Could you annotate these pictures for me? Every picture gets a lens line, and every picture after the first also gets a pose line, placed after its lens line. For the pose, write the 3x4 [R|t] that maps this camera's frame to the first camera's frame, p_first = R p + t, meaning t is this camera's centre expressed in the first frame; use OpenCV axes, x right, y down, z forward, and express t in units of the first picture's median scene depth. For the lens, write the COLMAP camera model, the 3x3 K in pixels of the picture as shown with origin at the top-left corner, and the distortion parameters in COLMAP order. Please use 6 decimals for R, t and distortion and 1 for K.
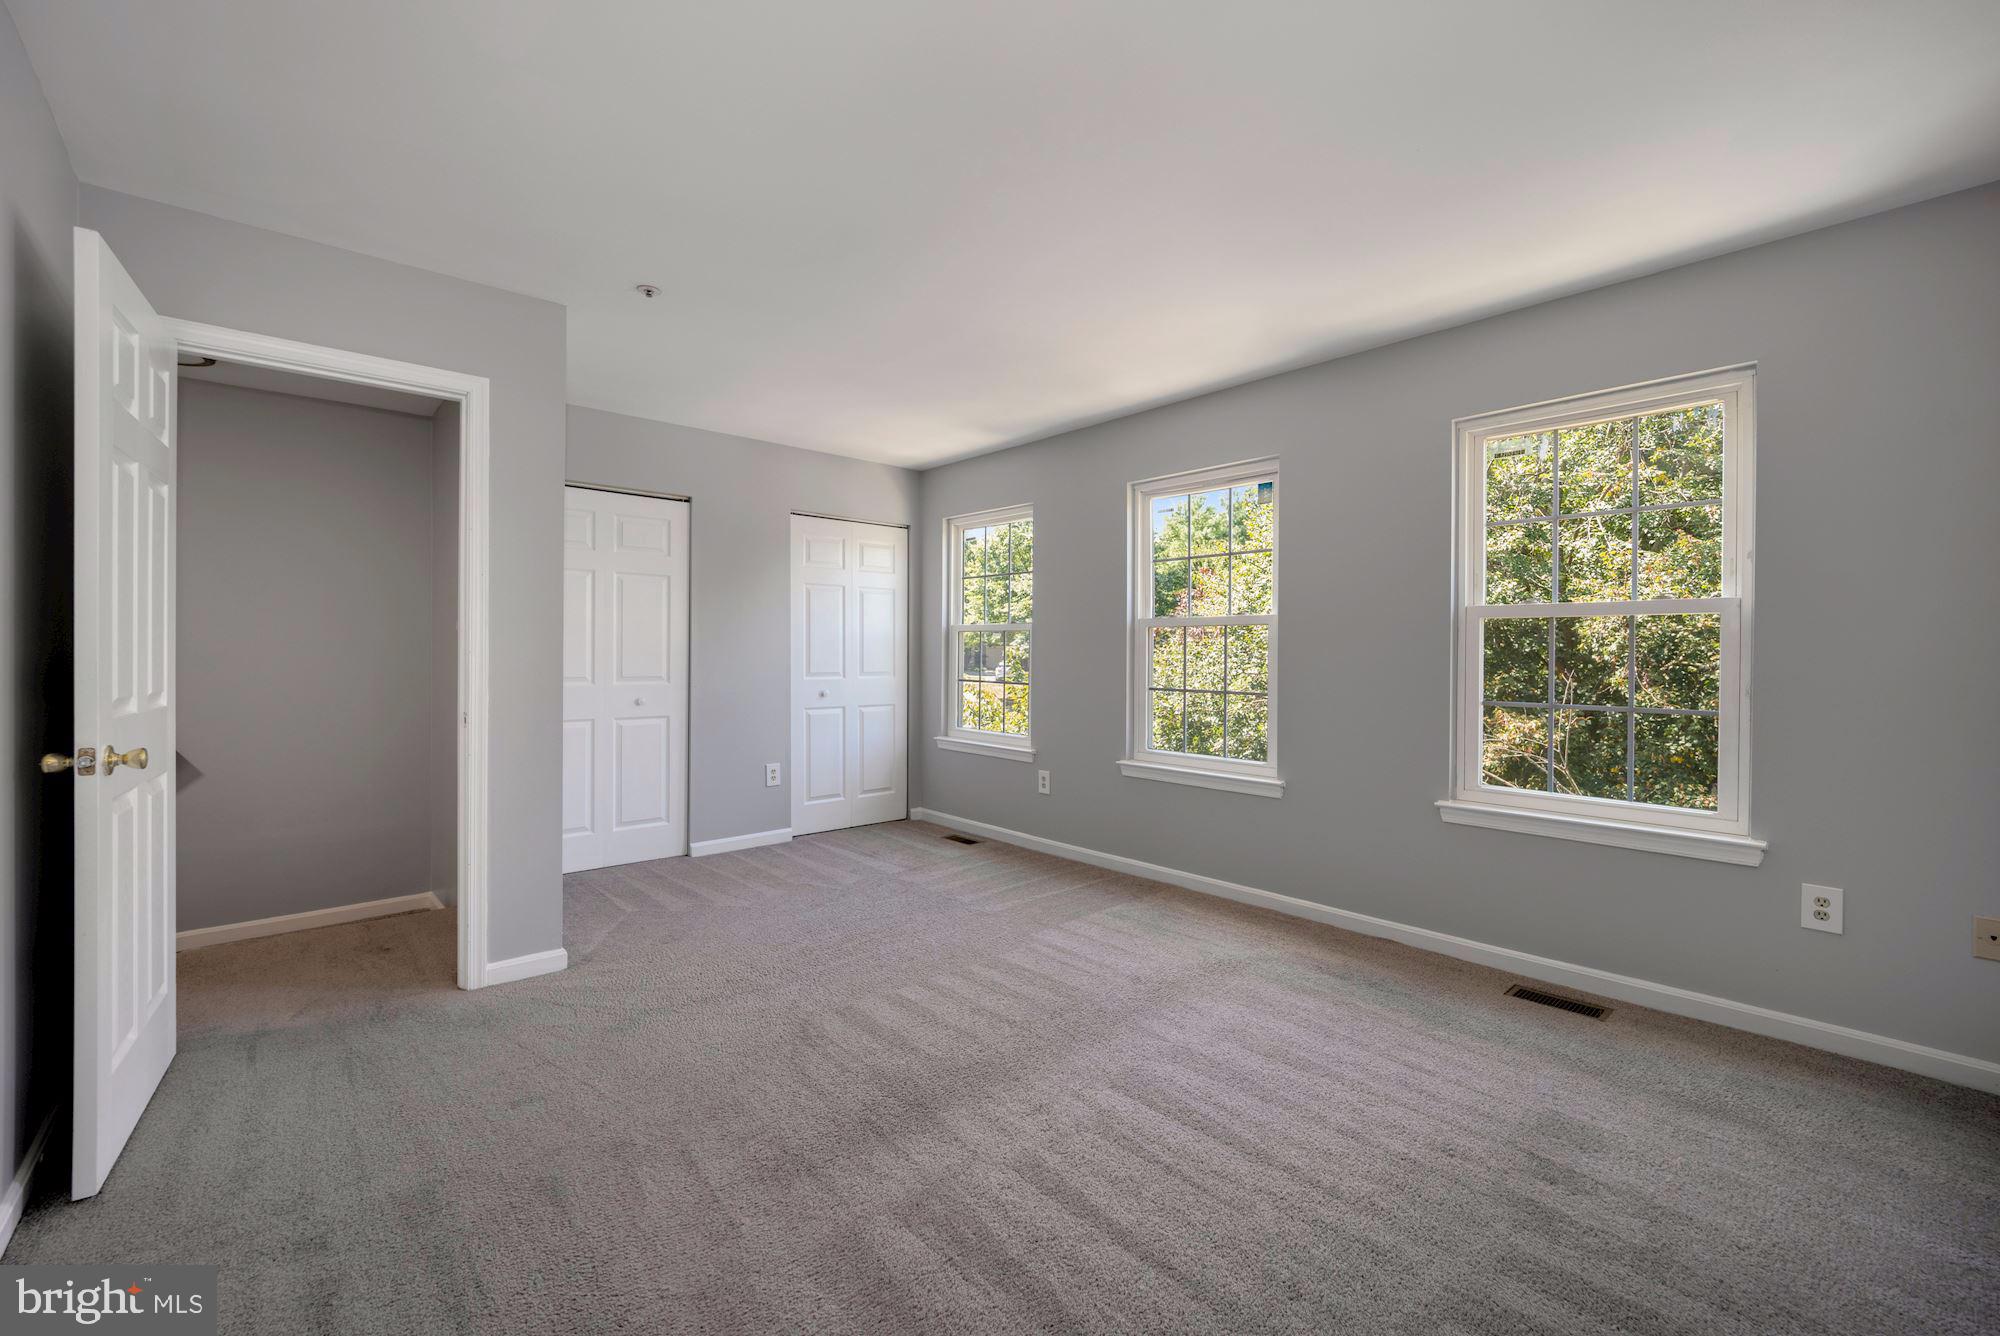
lens RADIAL K [[818.5, 0, 999.2], [0, 818.5, 657.8], [0, 0, 1]] dist [0.003334, -0.000152]
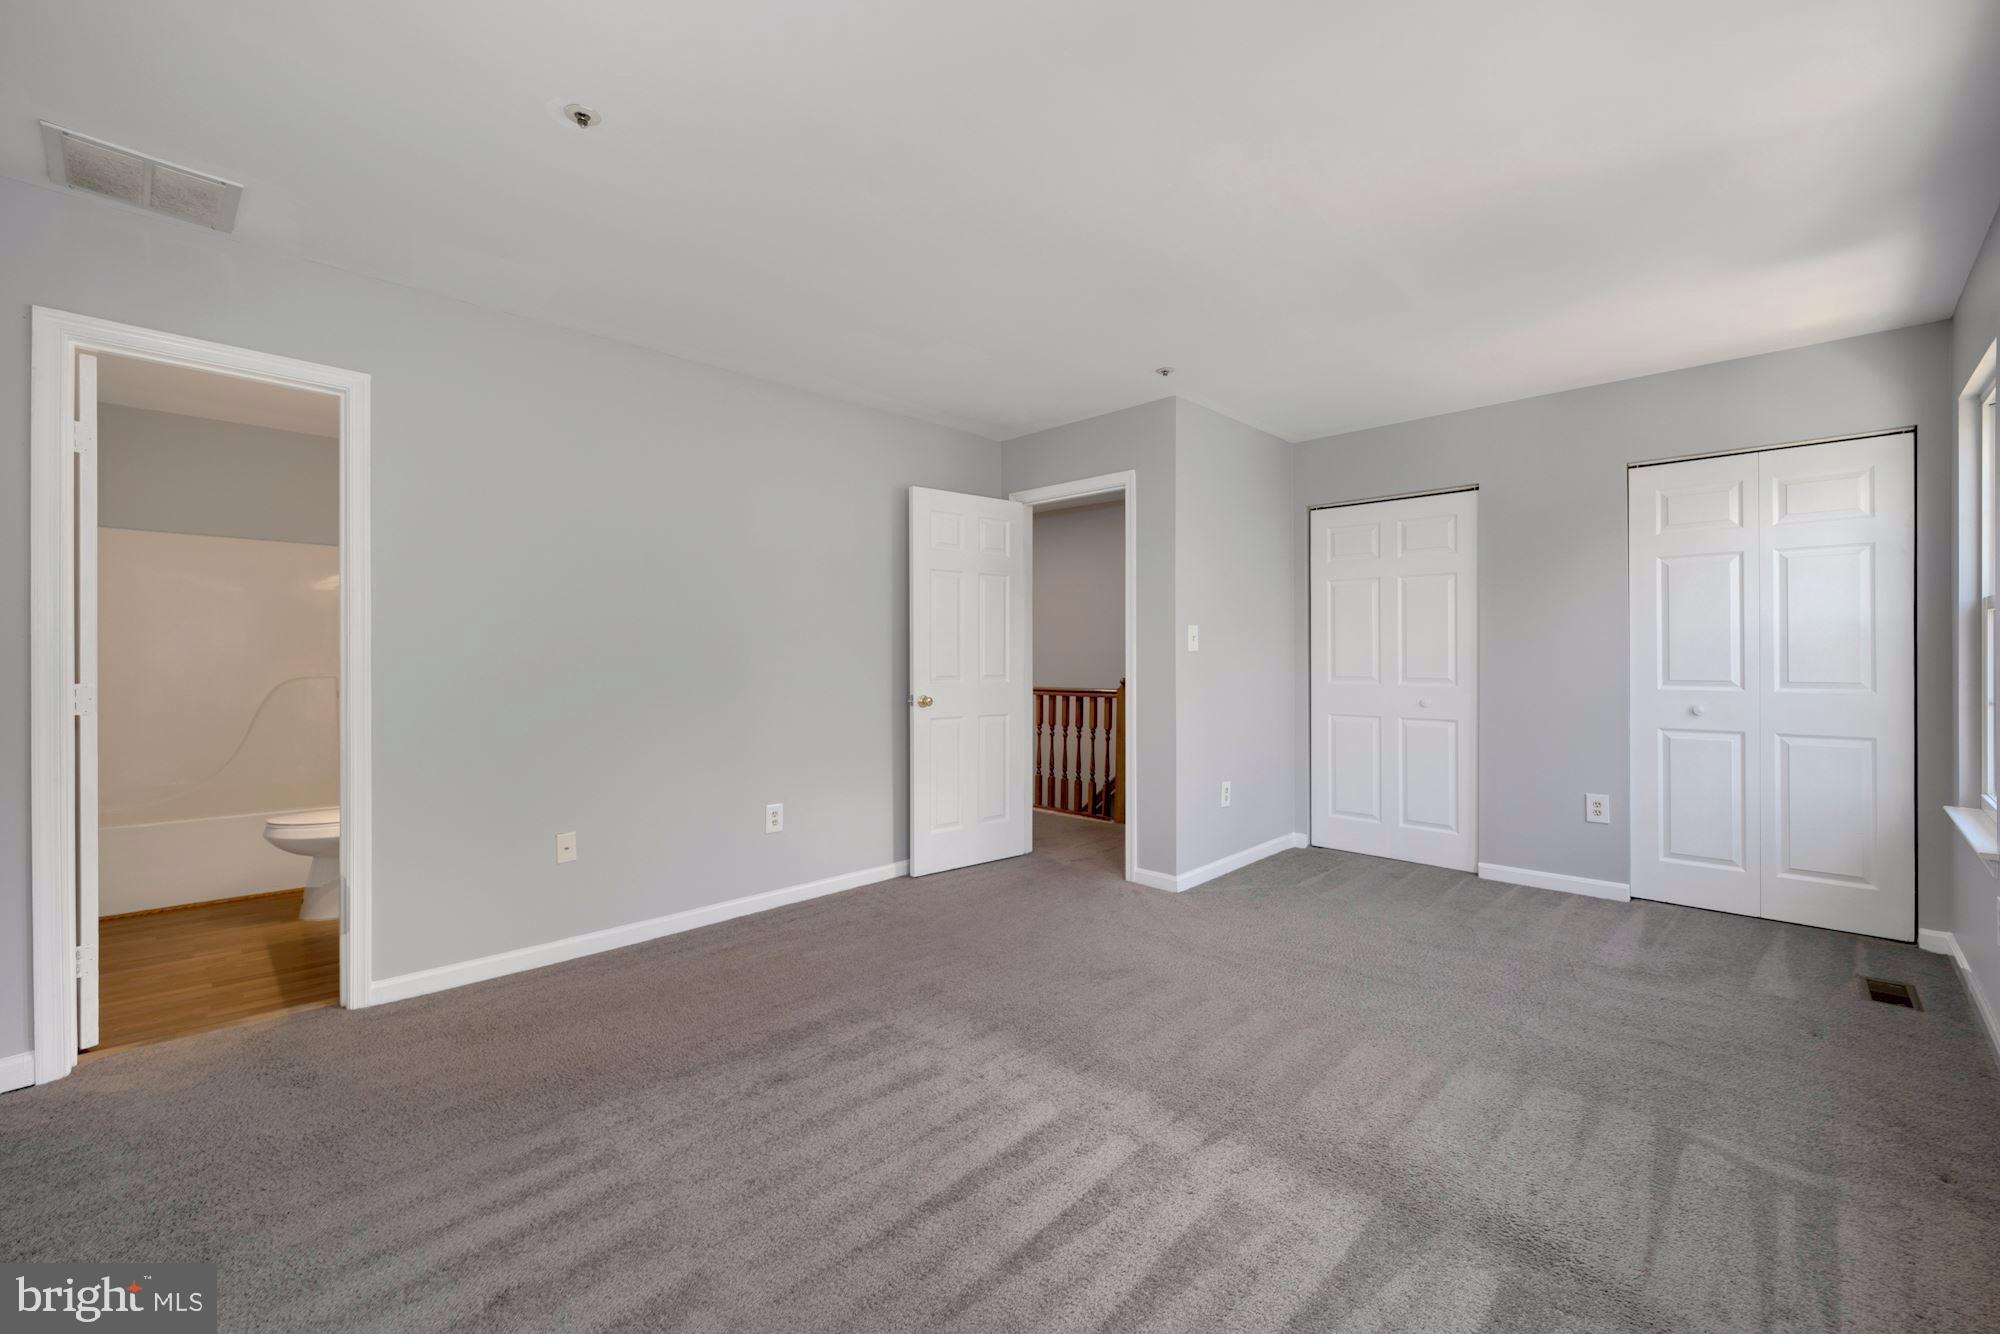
lens RADIAL K [[818.5, 0, 997.4], [0, 818.5, 659.2], [0, 0, 1]] dist [0.003334, -0.000152]
pose [[0.066440, 0.000185, -0.997790, 0.509588], [-0.000653, 1.000000, 0.000142, -0.000028], [0.997790, 0.000642, 0.066440, 0.407557]]
